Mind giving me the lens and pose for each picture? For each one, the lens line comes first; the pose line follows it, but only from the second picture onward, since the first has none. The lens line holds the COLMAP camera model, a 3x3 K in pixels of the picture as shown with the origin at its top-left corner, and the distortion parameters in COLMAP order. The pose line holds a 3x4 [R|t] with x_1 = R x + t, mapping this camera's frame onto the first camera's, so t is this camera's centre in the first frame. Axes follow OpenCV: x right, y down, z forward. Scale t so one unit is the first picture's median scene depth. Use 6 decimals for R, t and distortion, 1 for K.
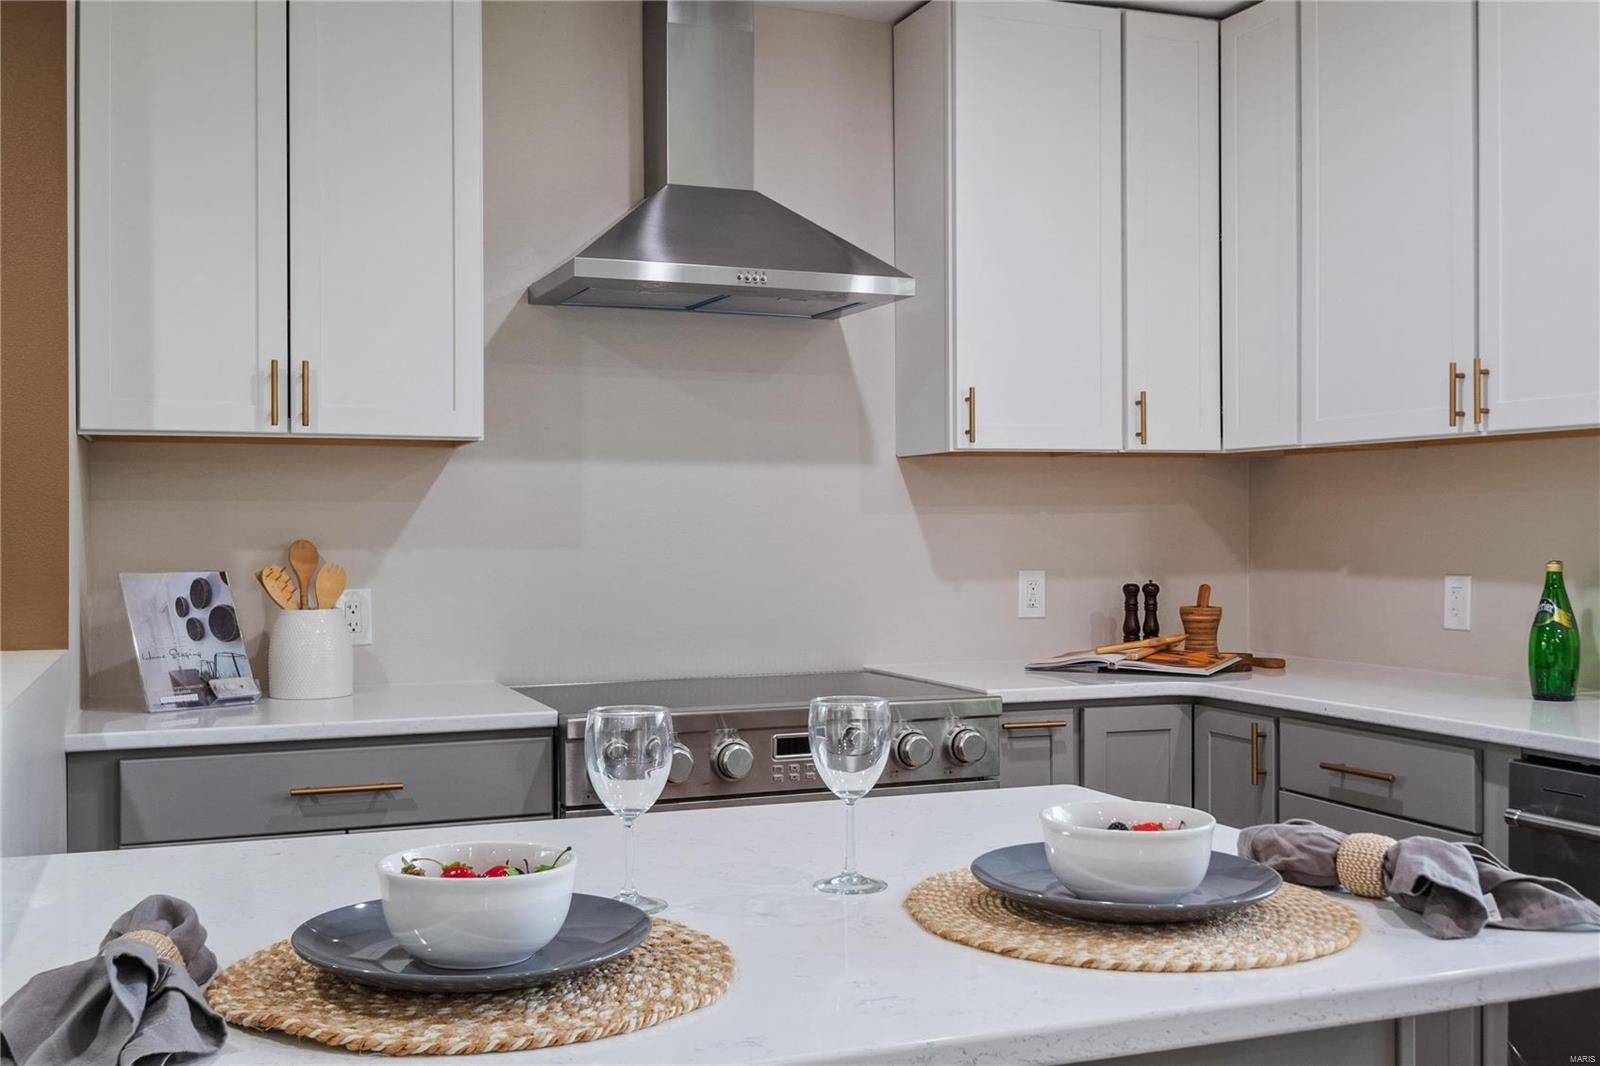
lens RADIAL K [[1584.0, 0, 805.7], [0, 1584.0, 546.5], [0, 0, 1]] dist [0.040289, 0.000000]
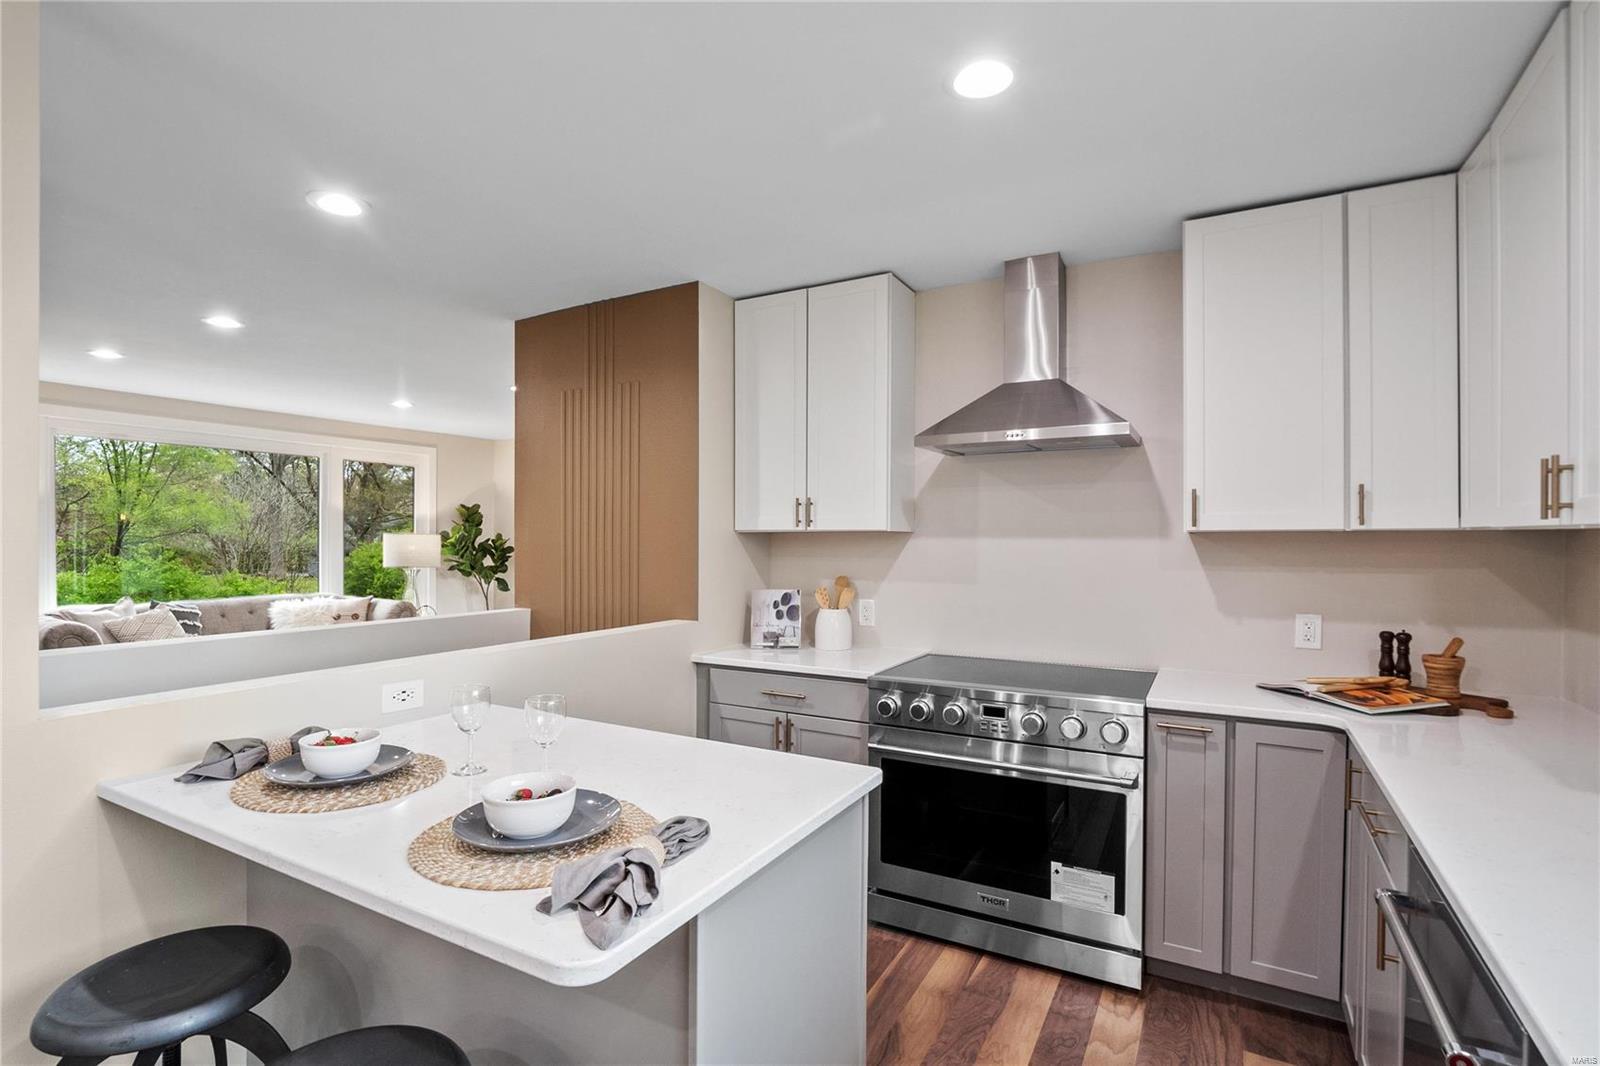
lens RADIAL K [[770.9, 0, 779.4], [0, 770.9, 540.7], [0, 0, 1]] dist [-0.006310, -0.000245]
pose [[0.619239, 0.008098, -0.785161, 0.412532], [-0.012677, 0.999920, 0.000315, -0.046369], [0.785100, 0.009758, 0.619292, 0.249234]]
